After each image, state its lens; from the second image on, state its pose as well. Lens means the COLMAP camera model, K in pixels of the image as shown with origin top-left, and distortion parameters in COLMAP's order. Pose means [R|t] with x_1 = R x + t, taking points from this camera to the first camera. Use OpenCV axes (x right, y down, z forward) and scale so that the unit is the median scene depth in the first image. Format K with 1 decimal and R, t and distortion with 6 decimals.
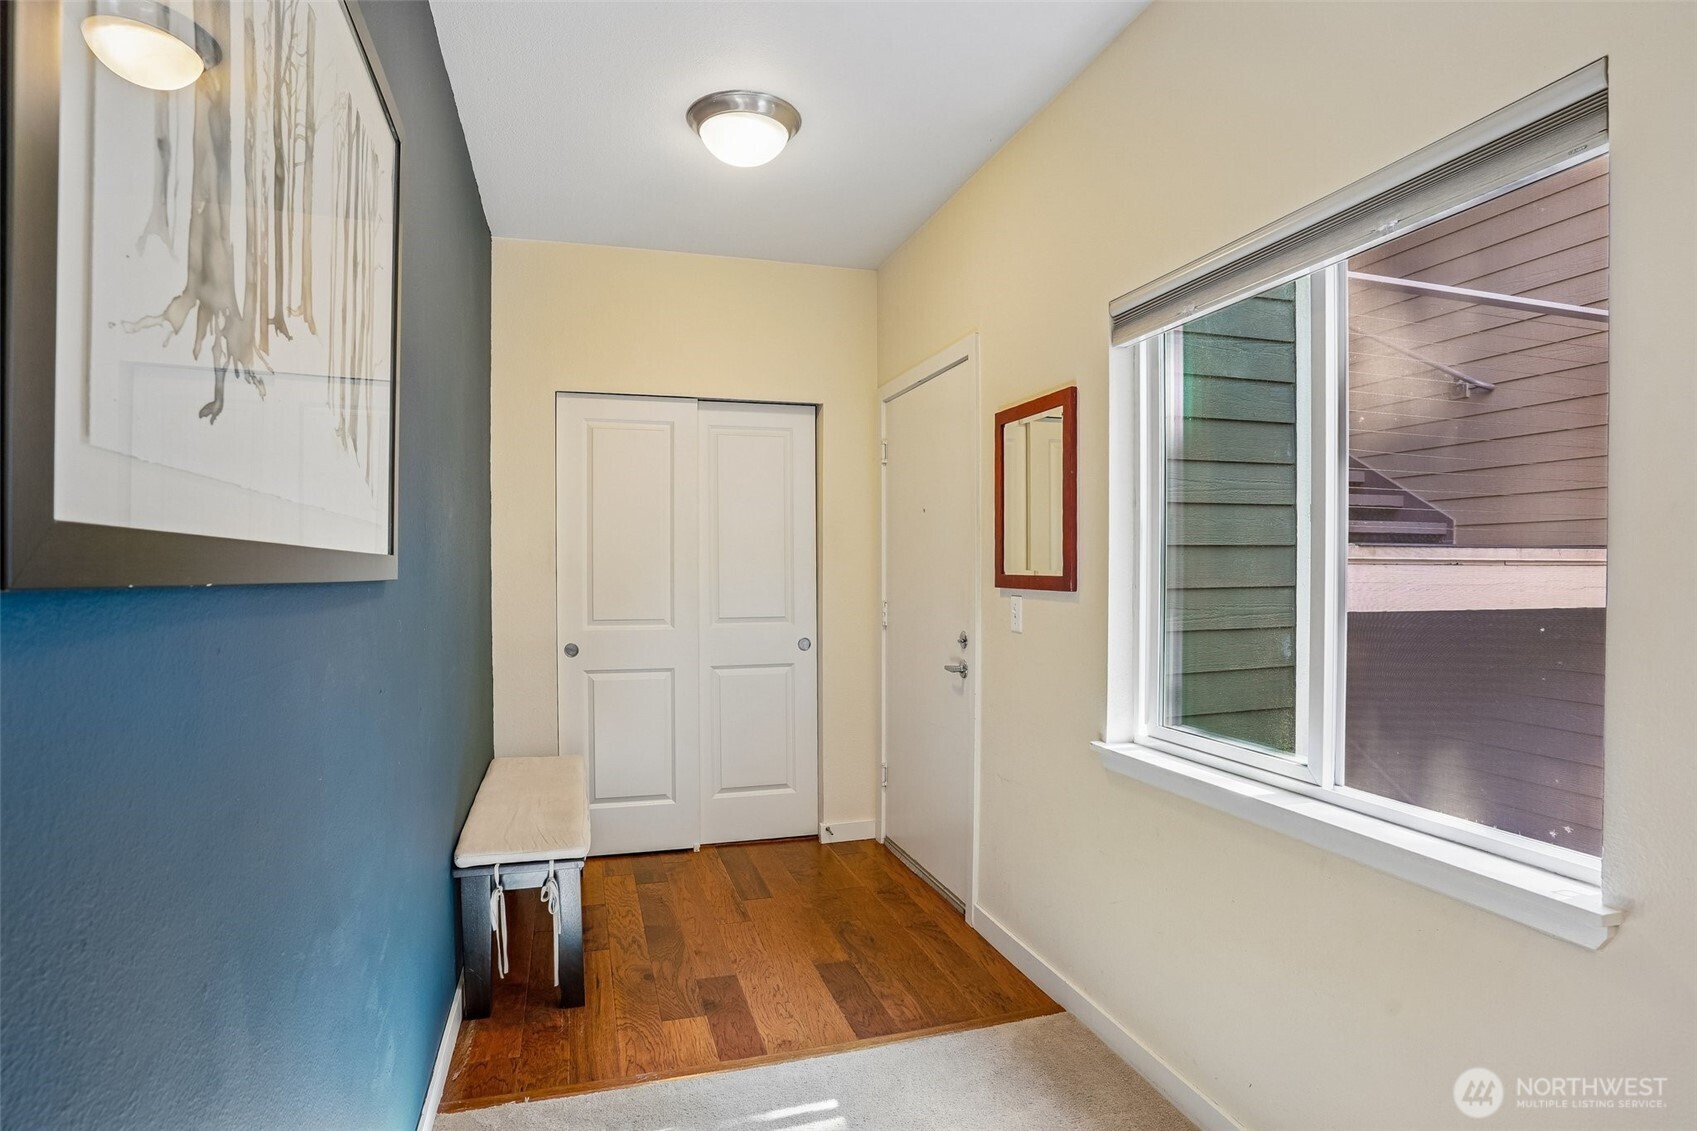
lens RADIAL K [[819.9, 0, 860.9], [0, 819.9, 563.7], [0, 0, 1]] dist [-0.024818, 0.000039]
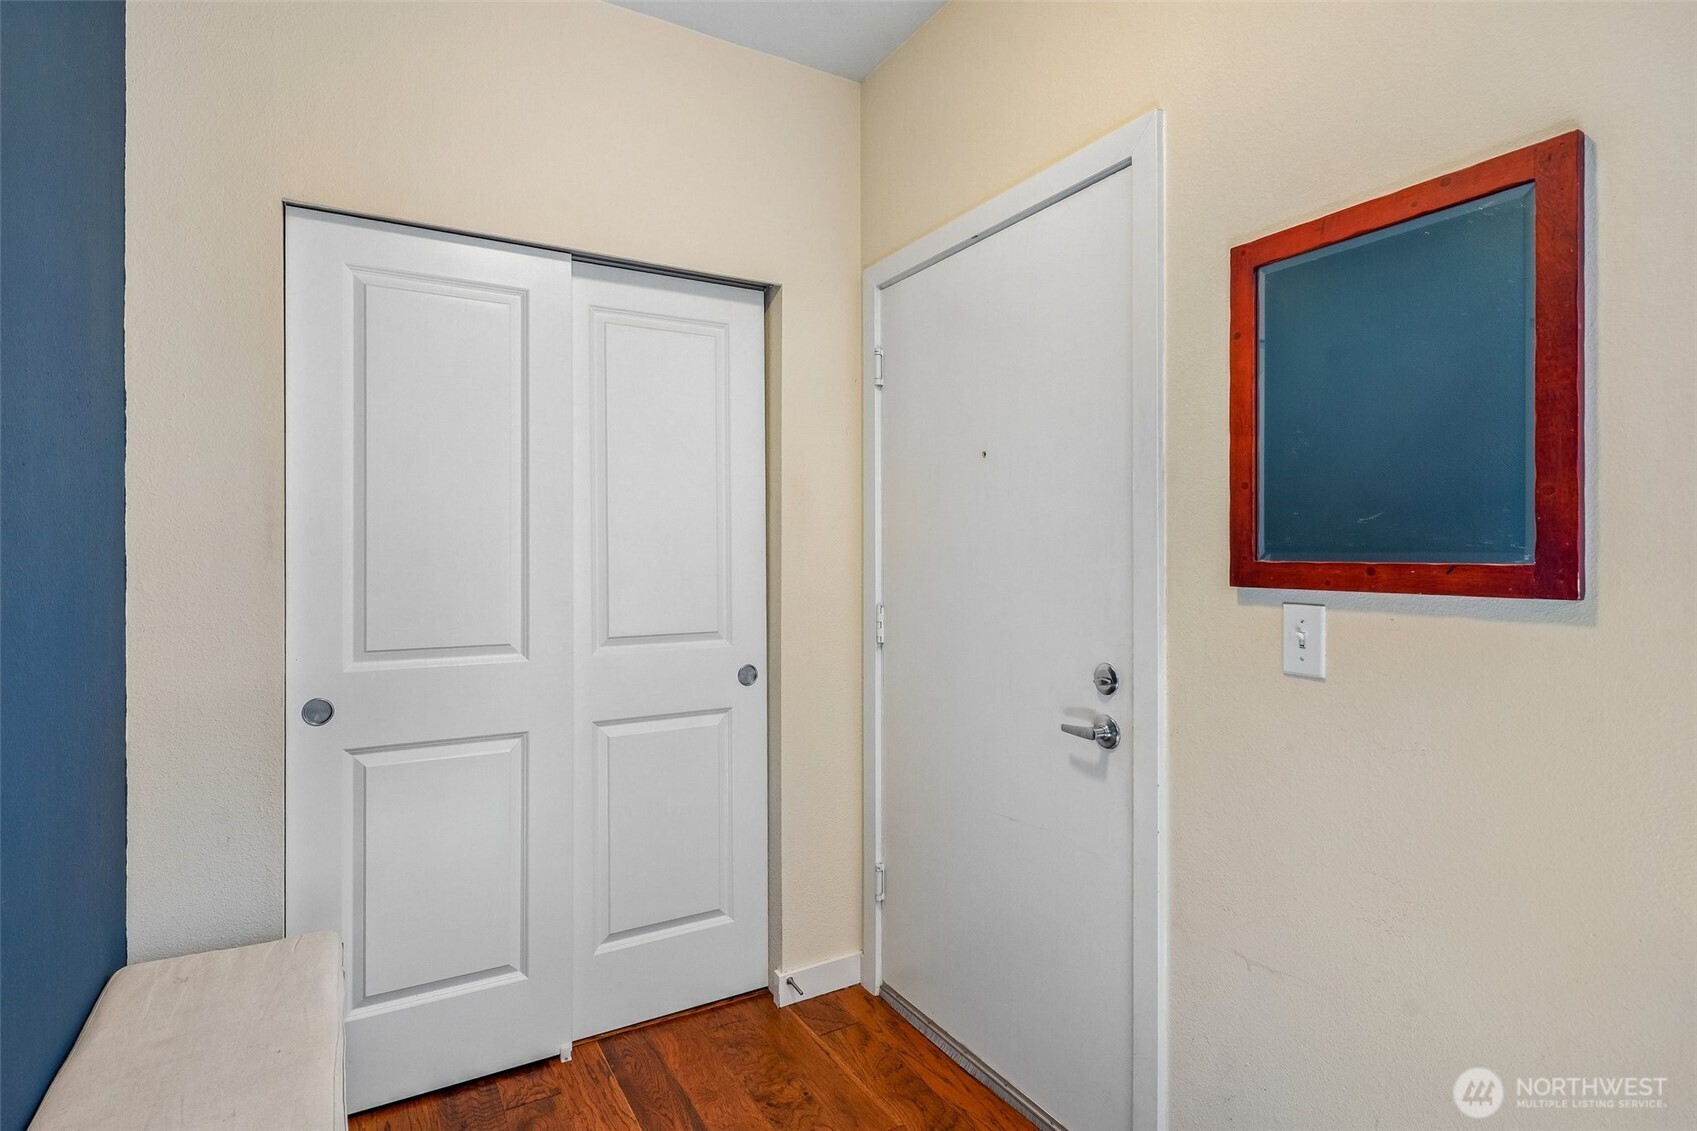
lens RADIAL K [[829.2, 0, 852.2], [0, 829.2, 542.0], [0, 0, 1]] dist [0.024018, -0.000506]
pose [[0.977320, 0.001714, 0.211762, -0.130358], [0.000156, 0.999961, -0.008814, 0.003862], [-0.211769, 0.008647, 0.977282, 0.390968]]
